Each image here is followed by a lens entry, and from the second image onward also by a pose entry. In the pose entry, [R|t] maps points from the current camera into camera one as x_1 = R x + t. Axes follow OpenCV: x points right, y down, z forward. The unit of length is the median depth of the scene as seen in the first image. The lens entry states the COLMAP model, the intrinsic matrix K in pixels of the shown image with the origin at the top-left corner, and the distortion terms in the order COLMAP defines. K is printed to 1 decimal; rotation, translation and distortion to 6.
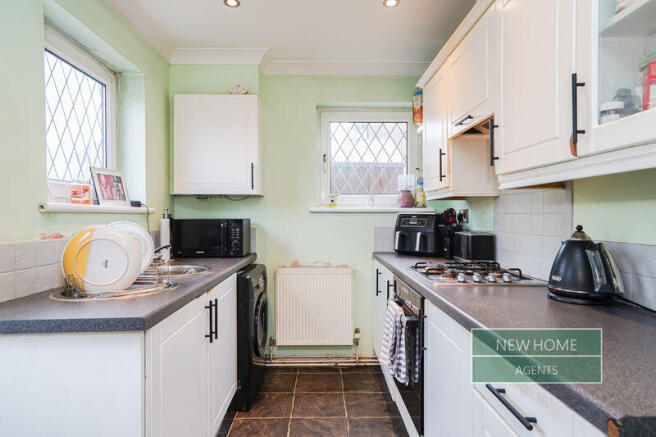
lens RADIAL K [[391.0, 0, 328.0], [0, 391.0, 218.5], [0, 0, 1]] dist [0.002132, 0.000198]
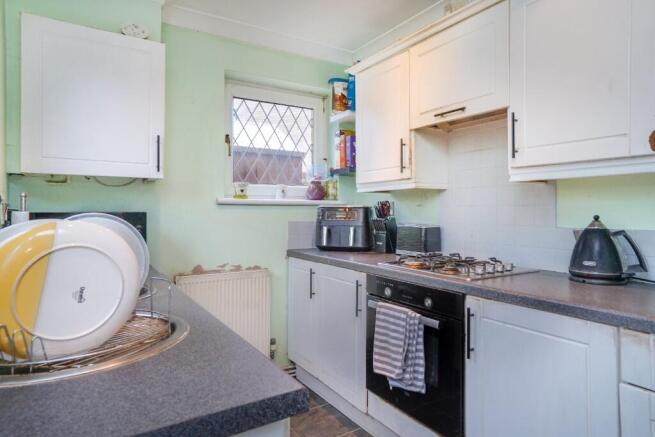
lens RADIAL K [[393.0, 0, 327.7], [0, 393.0, 209.2], [0, 0, 1]] dist [-0.002386, -0.000084]
pose [[0.857281, 0.003356, 0.514838, -0.270350], [0.002926, 0.999931, -0.011390, 0.004734], [-0.514841, 0.011271, 0.857212, 0.190702]]
